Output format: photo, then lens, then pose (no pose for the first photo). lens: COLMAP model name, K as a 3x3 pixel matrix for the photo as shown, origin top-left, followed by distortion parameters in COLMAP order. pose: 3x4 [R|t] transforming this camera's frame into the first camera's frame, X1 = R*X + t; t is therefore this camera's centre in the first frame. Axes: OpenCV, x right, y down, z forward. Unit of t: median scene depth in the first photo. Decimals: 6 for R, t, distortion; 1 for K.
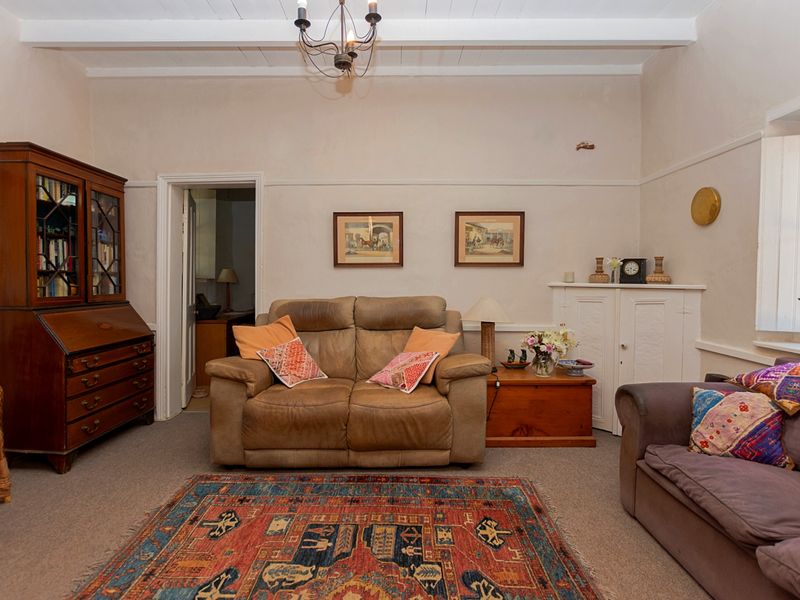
lens RADIAL K [[399.7, 0, 395.0], [0, 399.7, 294.1], [0, 0, 1]] dist [0.006613, 0.000697]
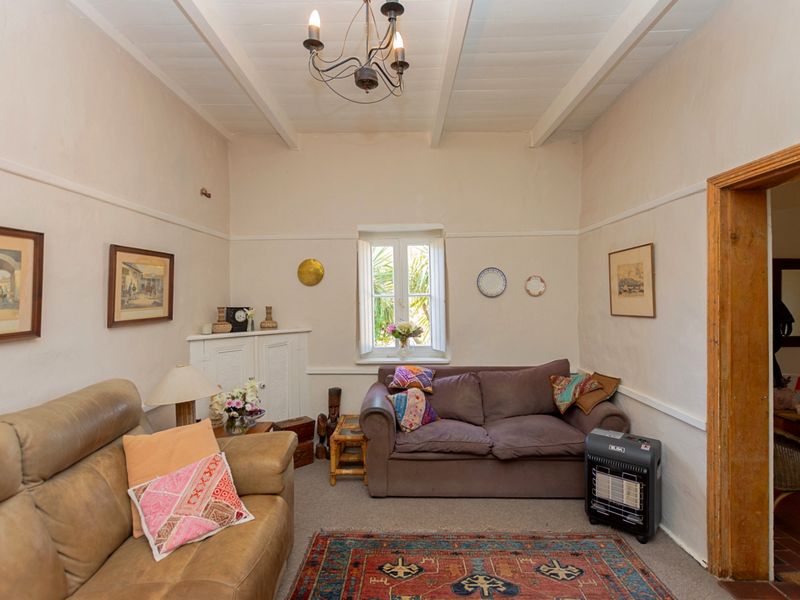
lens RADIAL K [[399.7, 0, 392.6], [0, 399.7, 300.6], [0, 0, 1]] dist [0.006613, 0.000697]
pose [[0.041466, -0.019016, 0.998959, -0.485447], [0.056478, 0.998265, 0.016658, -0.099325], [-0.997542, 0.055729, 0.042468, 0.519414]]
